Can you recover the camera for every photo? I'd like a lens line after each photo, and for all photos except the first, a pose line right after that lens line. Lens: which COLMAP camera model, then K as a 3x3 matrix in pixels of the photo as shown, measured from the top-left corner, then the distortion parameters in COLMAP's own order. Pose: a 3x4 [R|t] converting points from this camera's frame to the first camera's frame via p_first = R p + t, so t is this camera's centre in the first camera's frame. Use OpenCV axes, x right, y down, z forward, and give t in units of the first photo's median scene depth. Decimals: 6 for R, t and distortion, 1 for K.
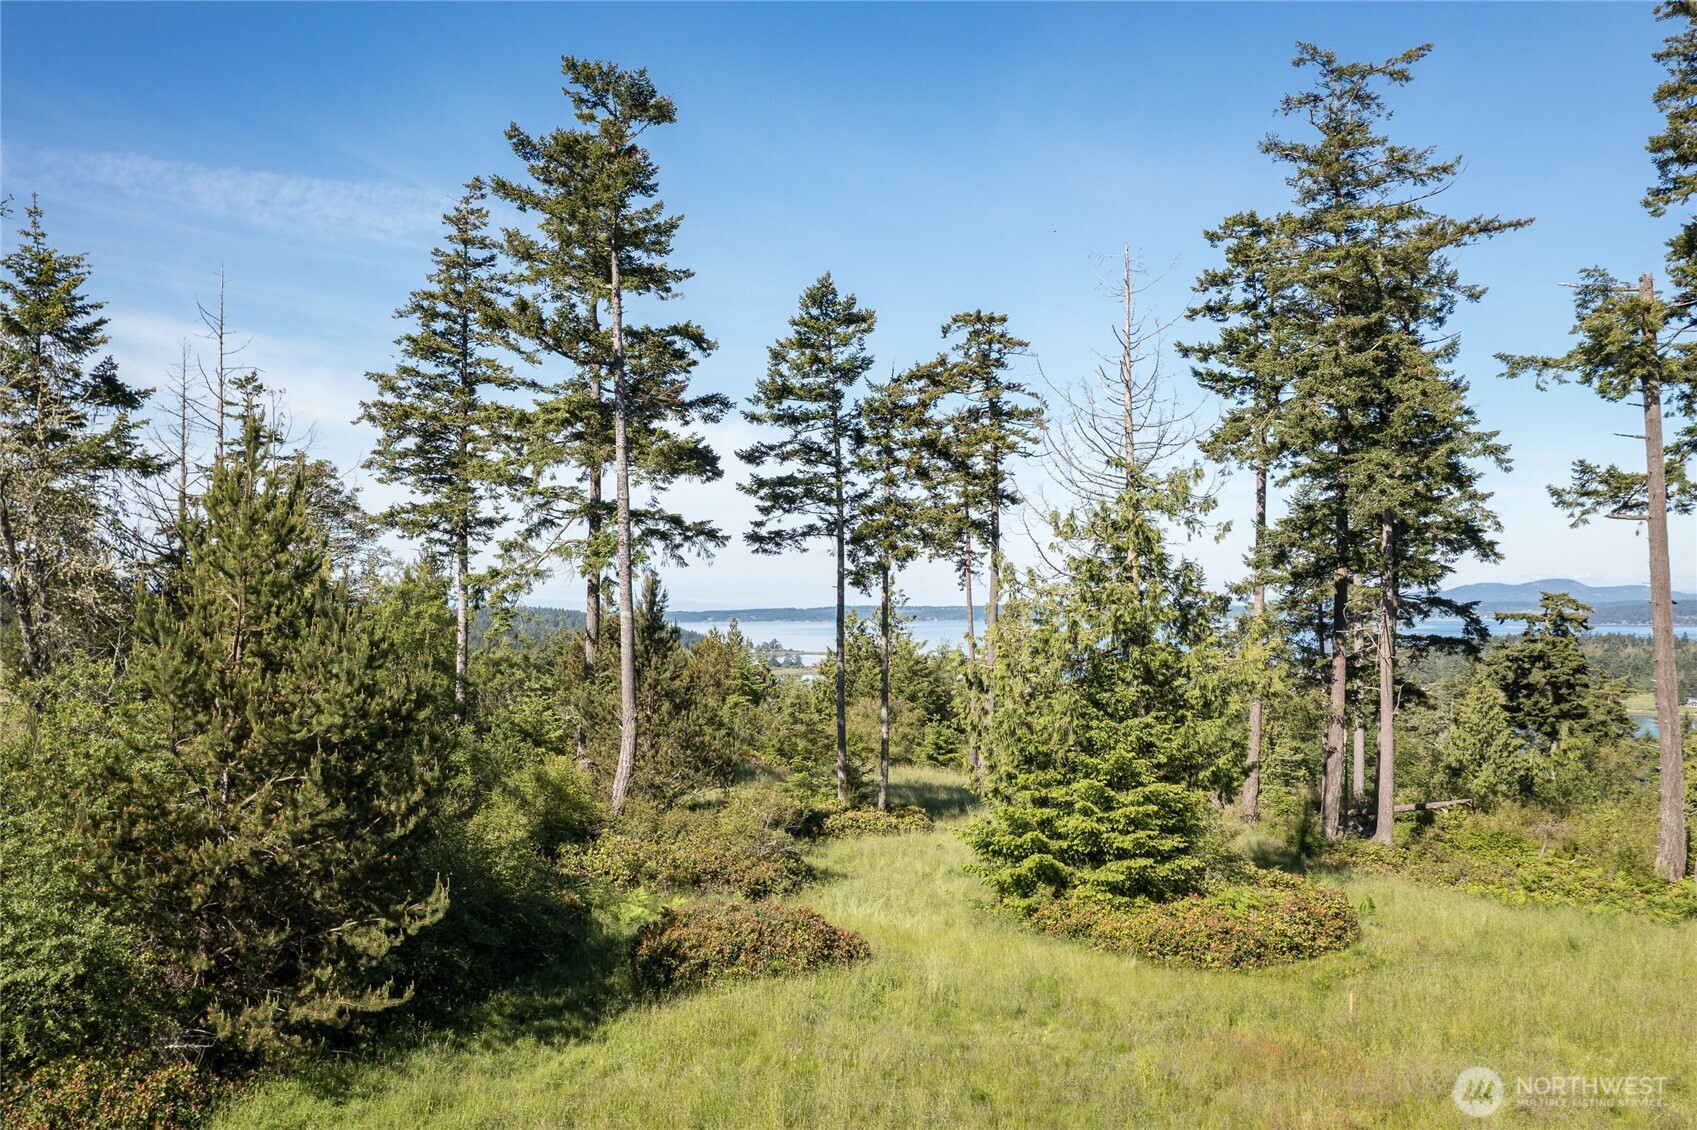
lens RADIAL K [[1367.8, 0, 839.9], [0, 1367.8, 562.4], [0, 0, 1]] dist [-0.005598, 0.018906]
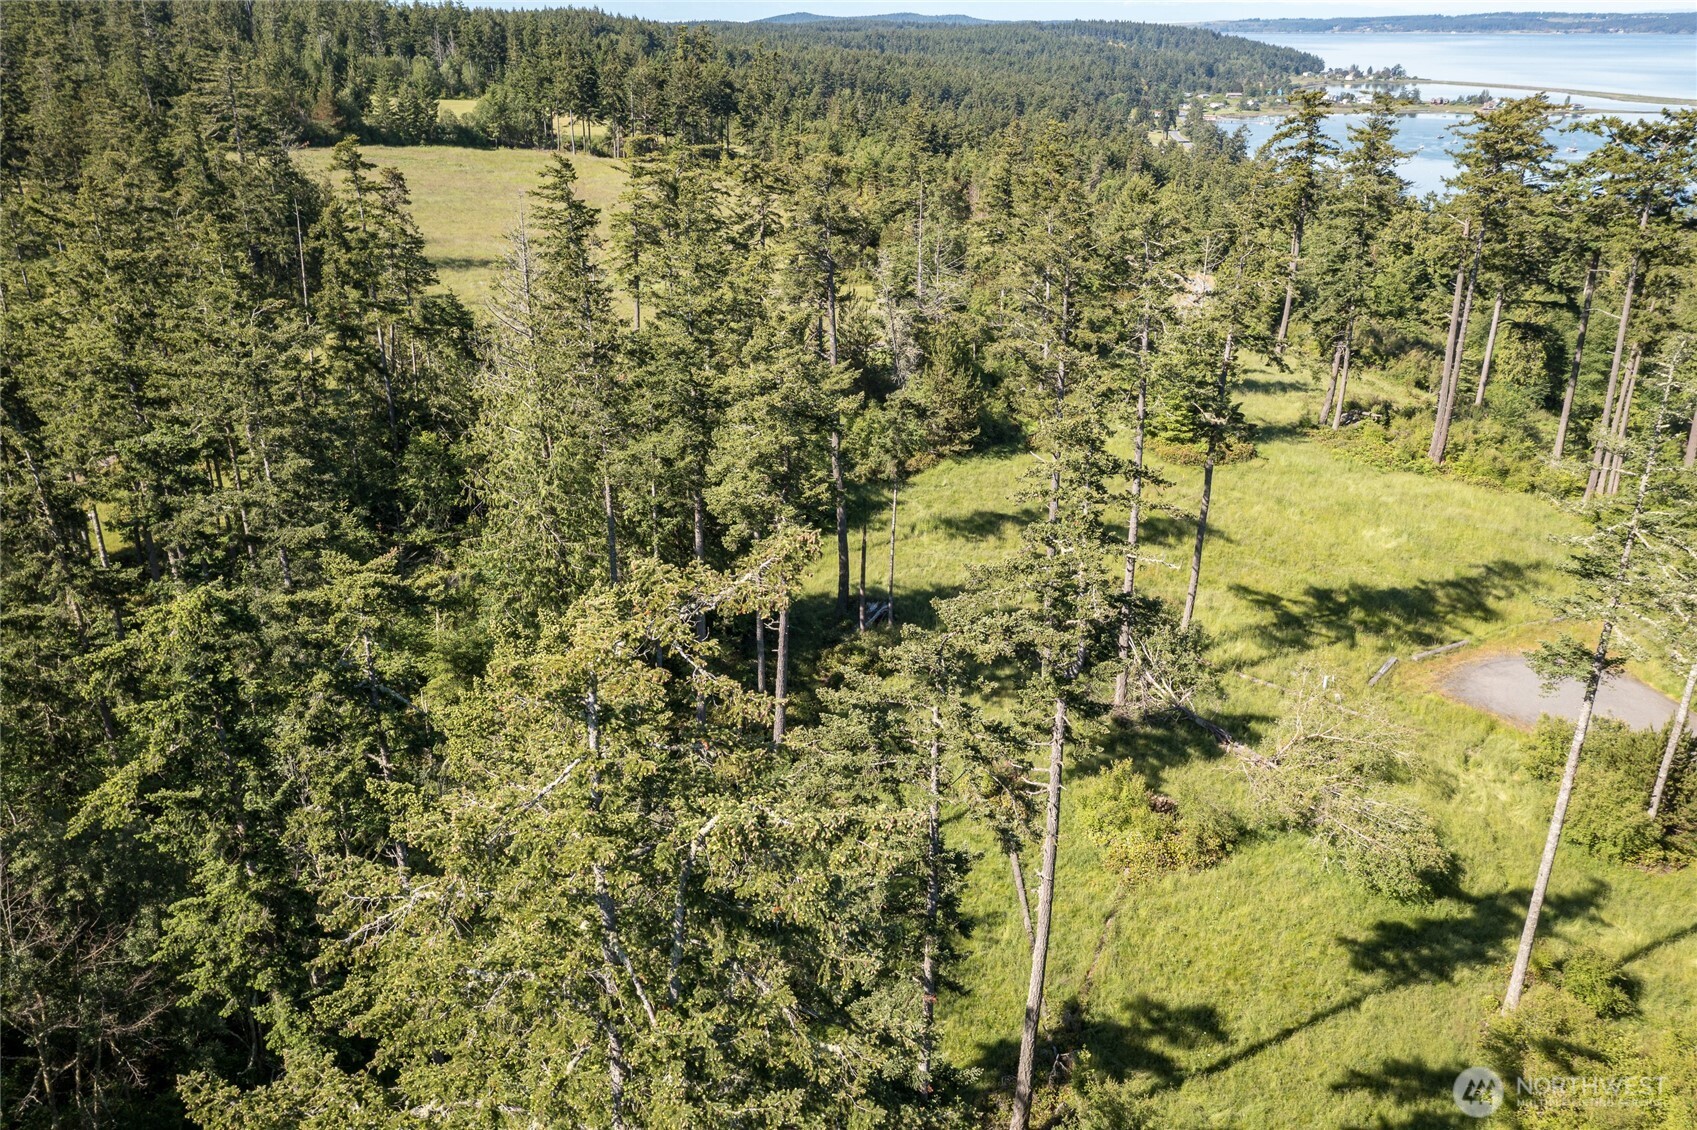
lens RADIAL K [[1367.8, 0, 847.3], [0, 1367.8, 566.3], [0, 0, 1]] dist [-0.005598, 0.018906]
pose [[0.919377, 0.159478, -0.359601, 0.499991], [-0.000597, 0.914701, 0.404131, -0.576398], [0.393377, -0.371334, 0.841050, -1.566371]]
